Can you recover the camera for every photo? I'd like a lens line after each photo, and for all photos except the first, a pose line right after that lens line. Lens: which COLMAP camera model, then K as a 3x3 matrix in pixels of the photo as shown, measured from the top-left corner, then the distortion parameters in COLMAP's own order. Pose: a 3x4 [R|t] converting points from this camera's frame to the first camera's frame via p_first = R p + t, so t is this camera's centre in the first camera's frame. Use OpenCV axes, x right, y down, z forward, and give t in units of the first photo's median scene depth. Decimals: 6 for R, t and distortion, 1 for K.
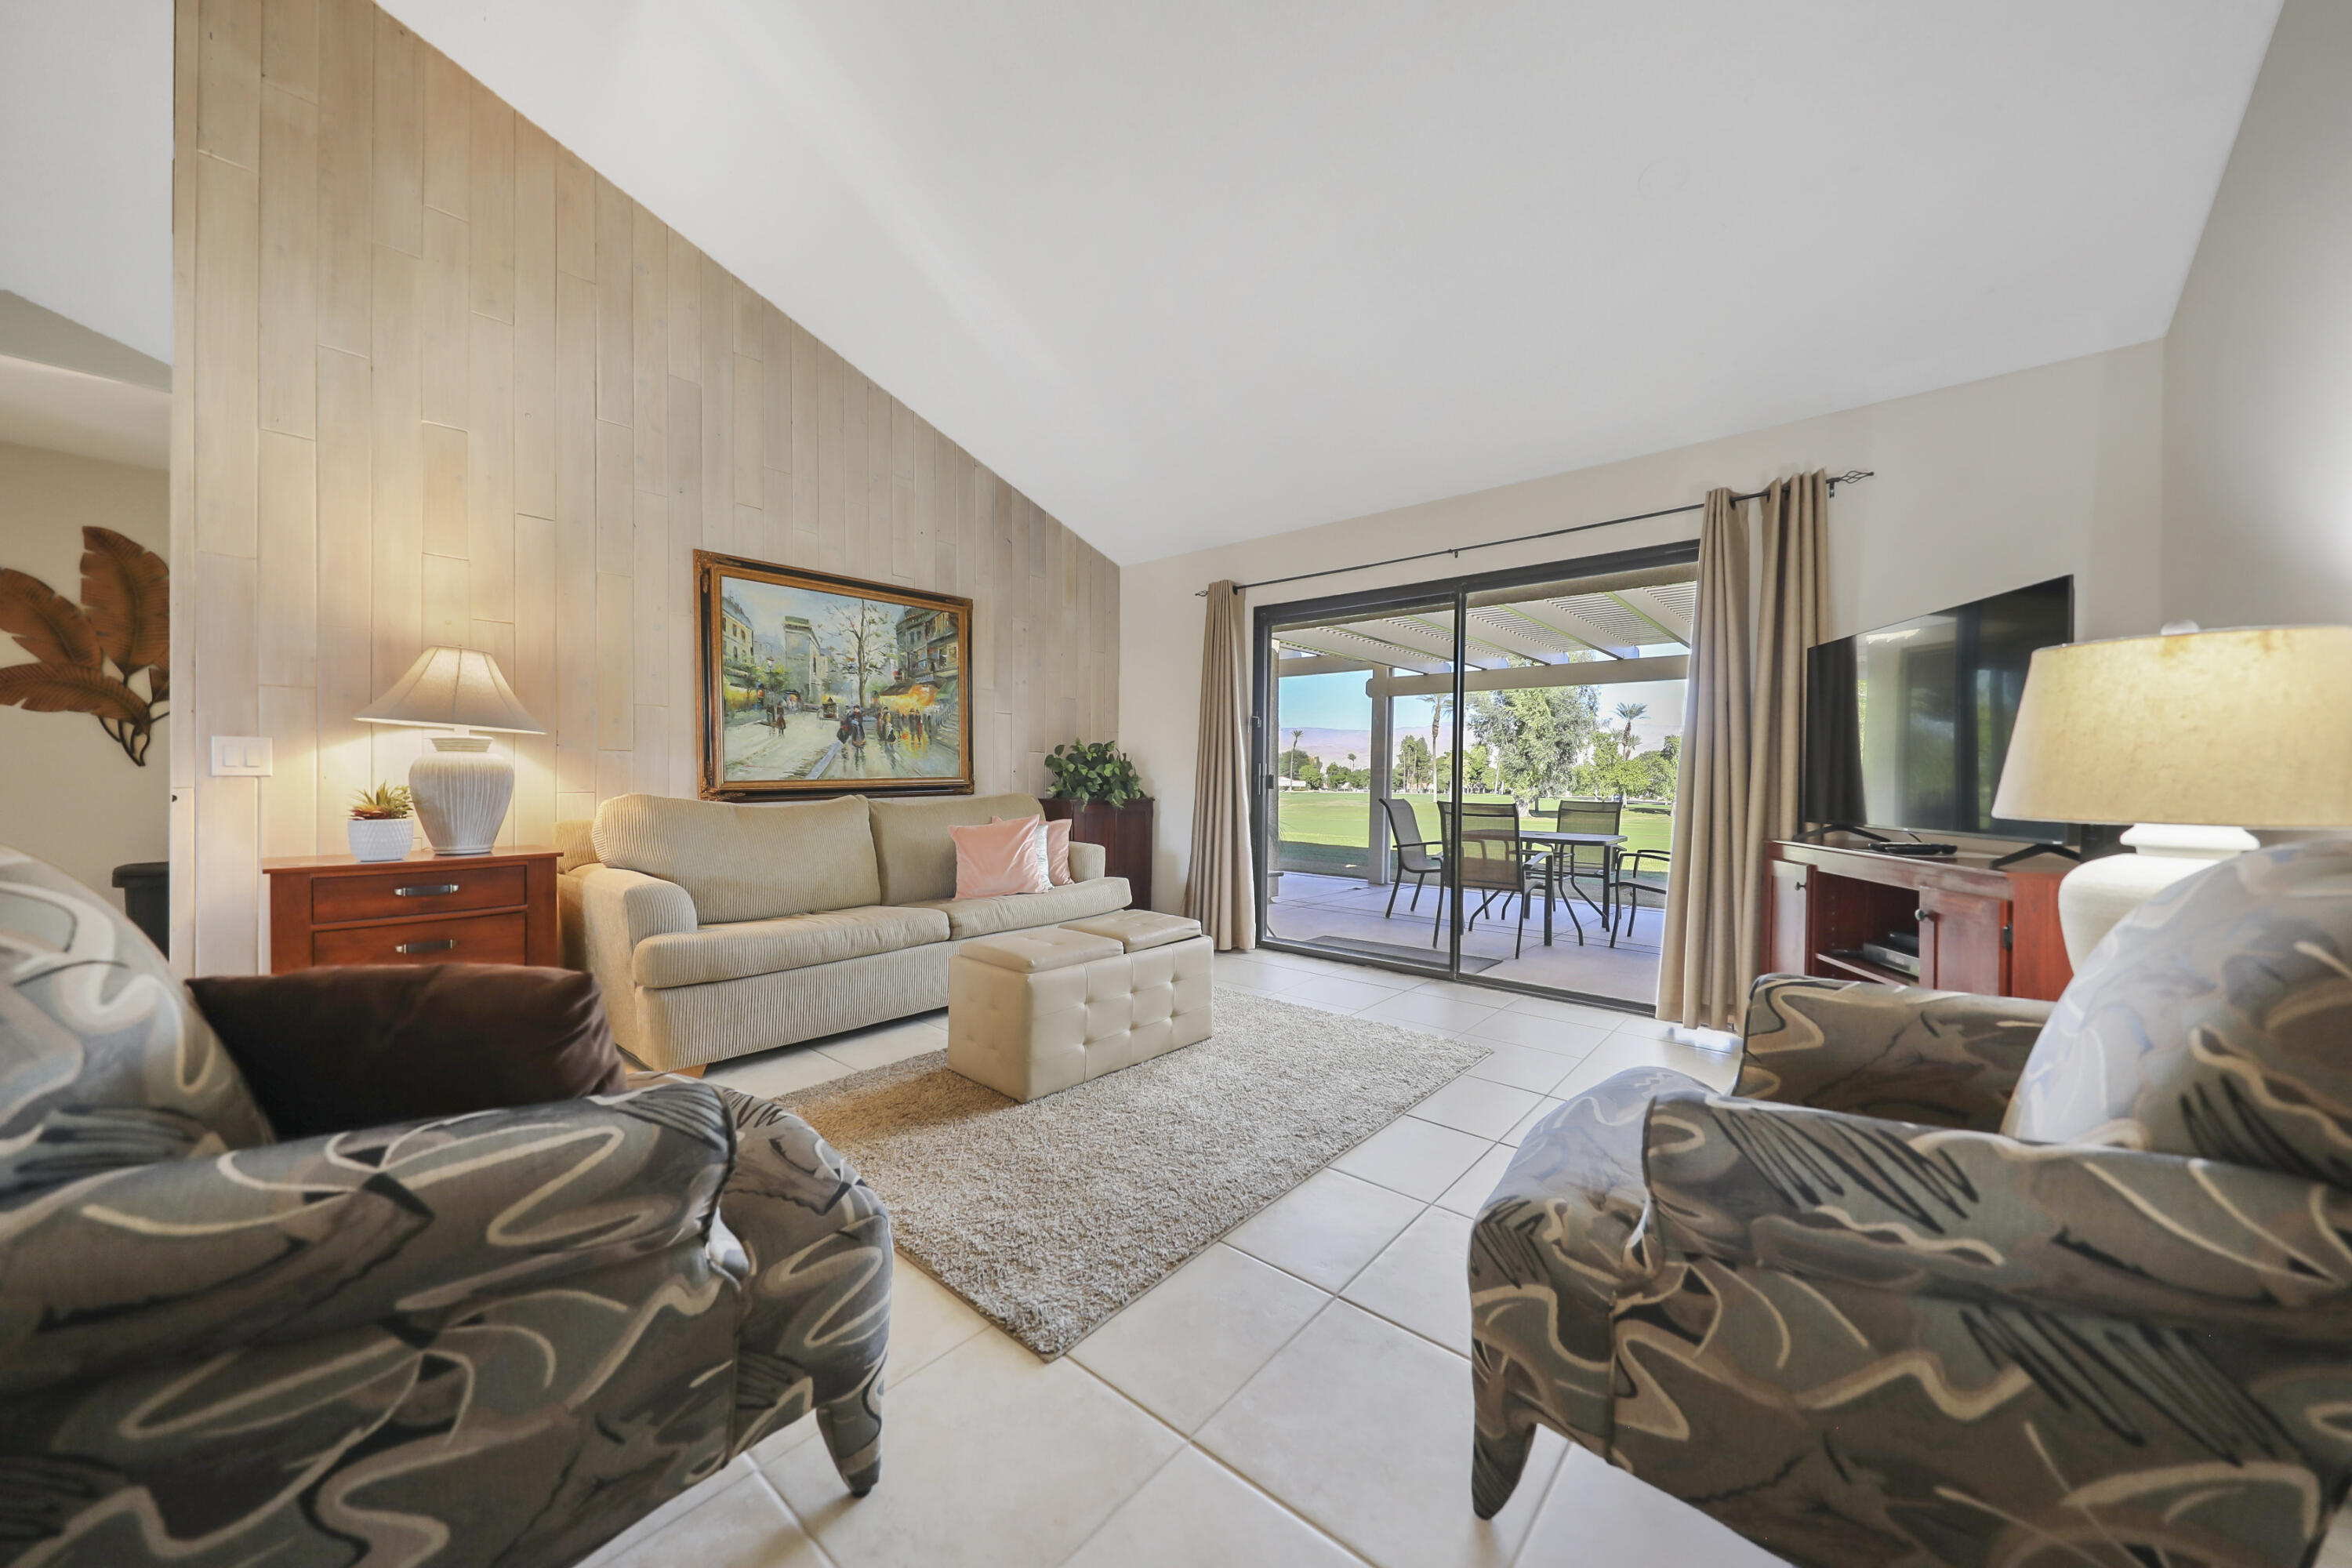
lens RADIAL K [[815.4, 0, 1164.9], [0, 815.4, 781.8], [0, 0, 1]] dist [0.000560, -0.000018]
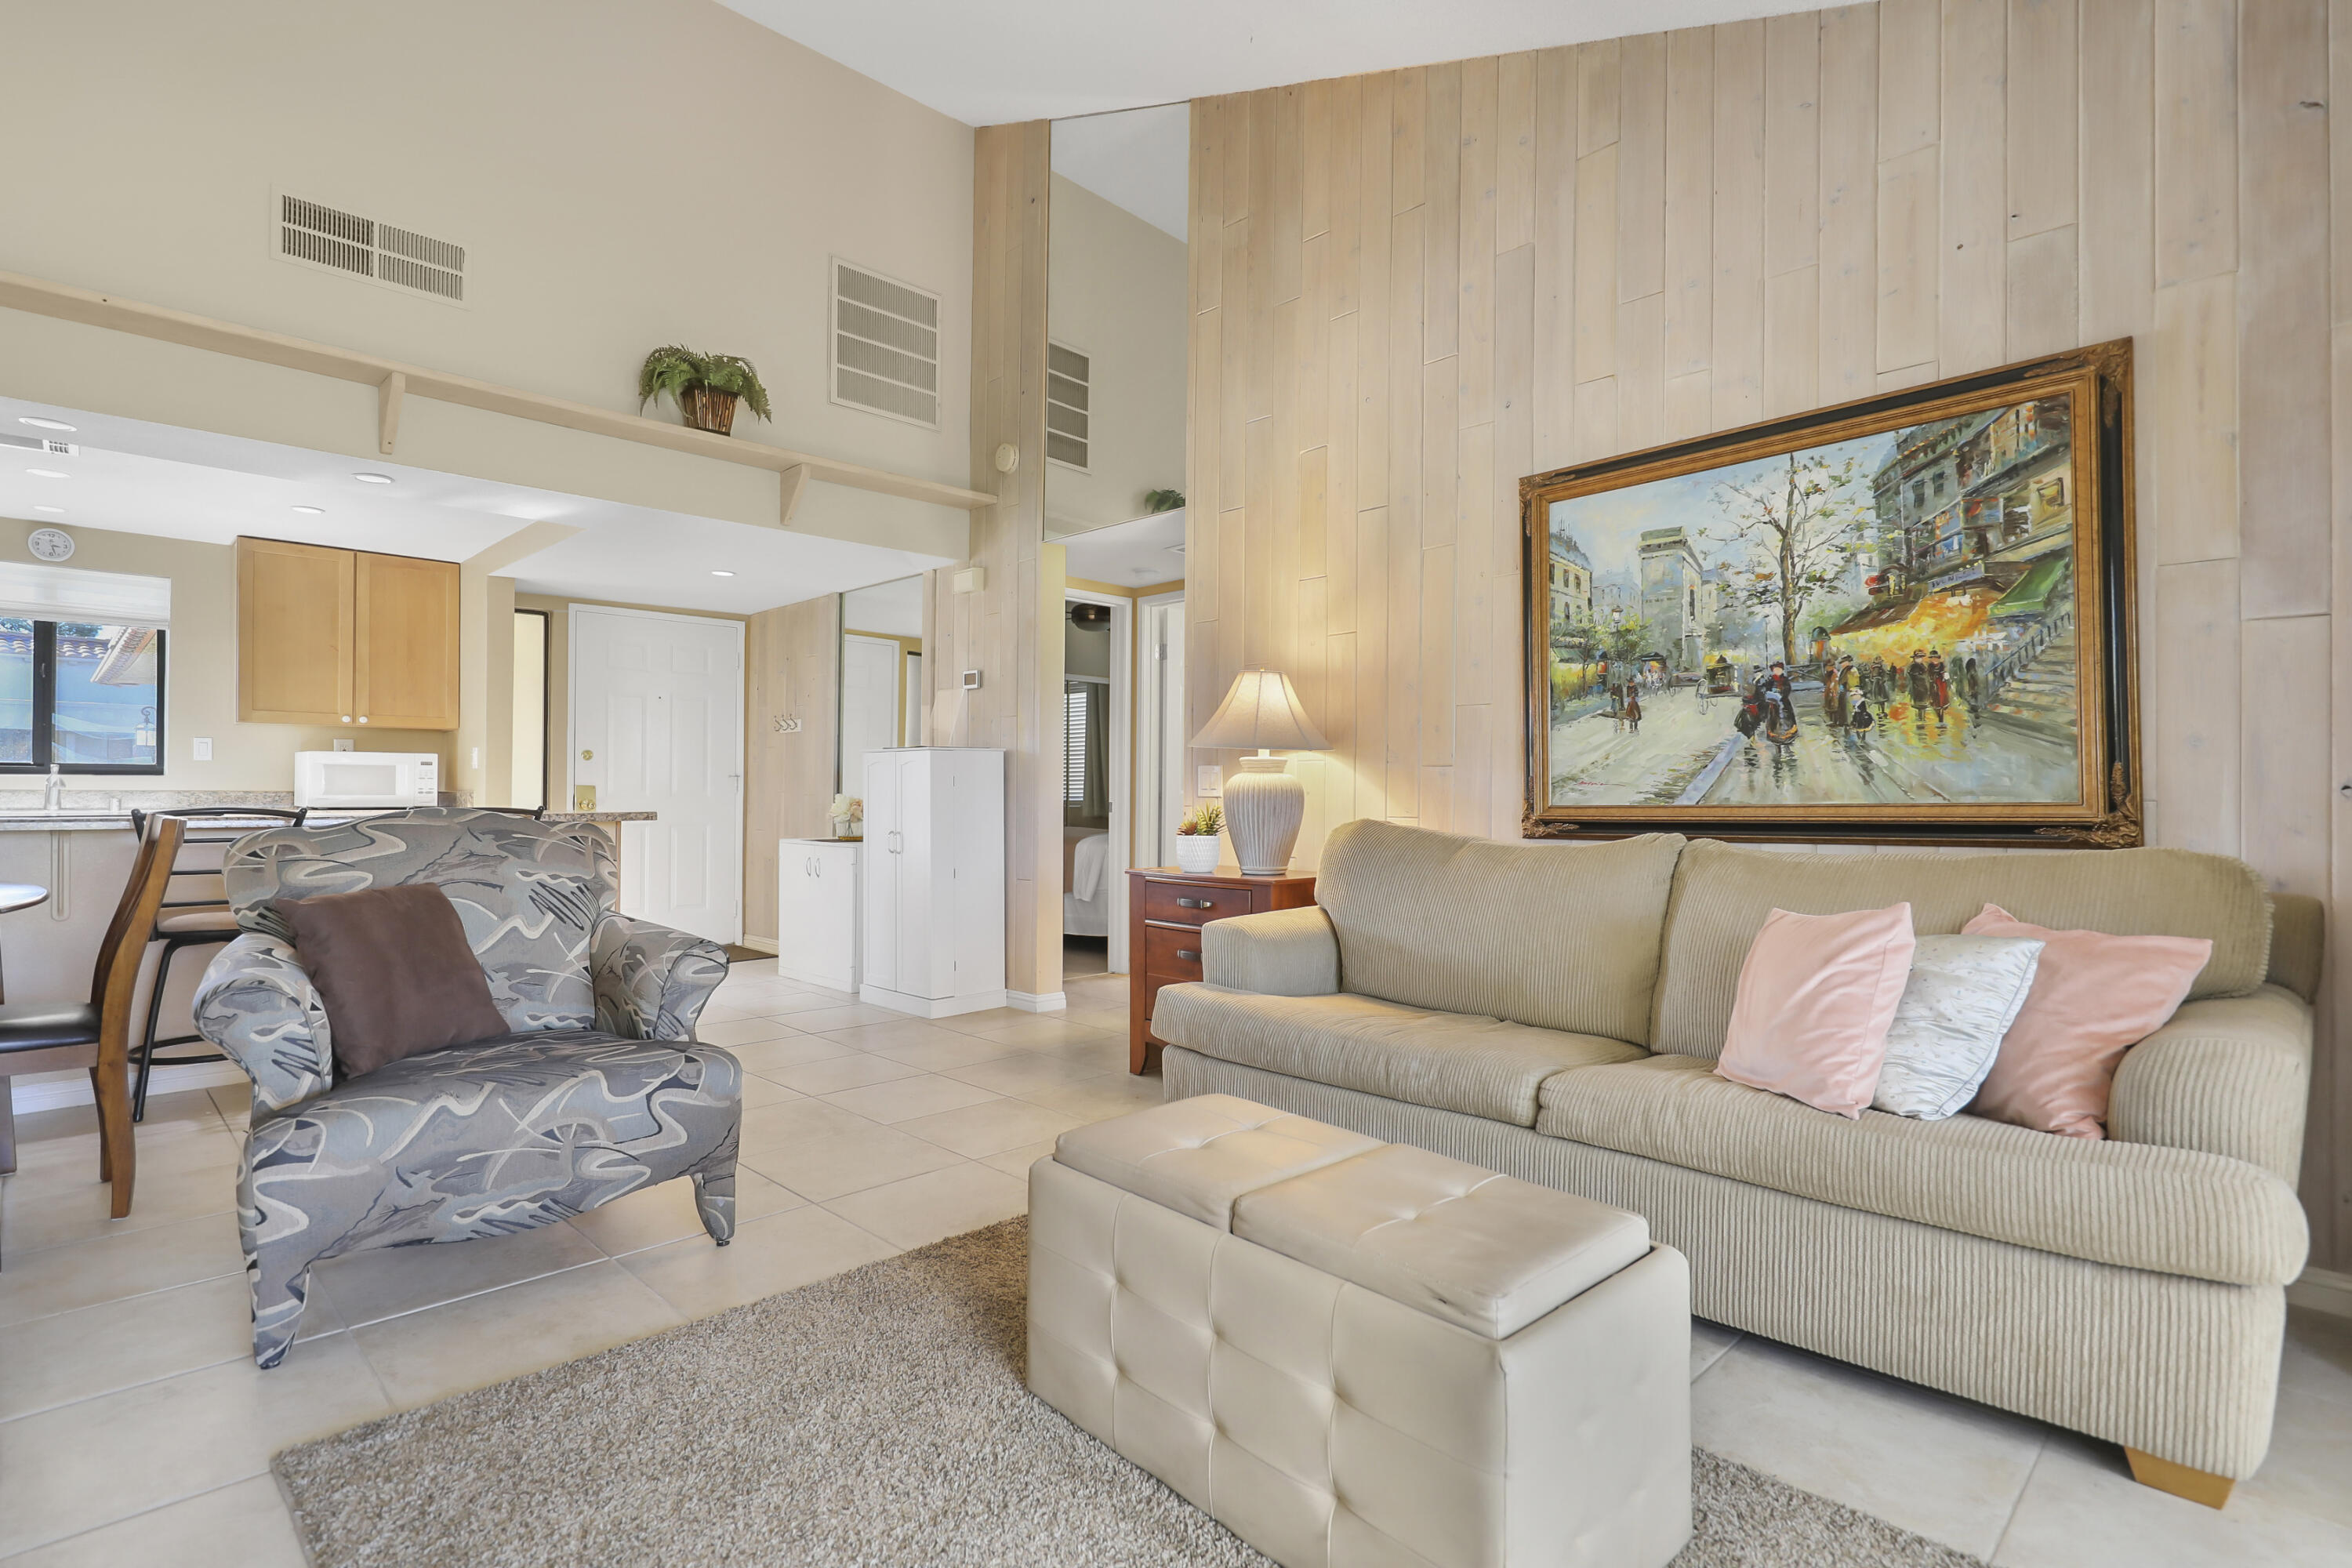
lens RADIAL K [[1072.1, 0, 1166.4], [0, 1072.1, 796.5], [0, 0, 1]] dist [0.000479, -0.000266]
pose [[-0.057185, 0.002311, -0.998361, 0.329738], [-0.008416, 0.999961, 0.002797, -0.007551], [0.998328, 0.008563, -0.057163, 0.665494]]
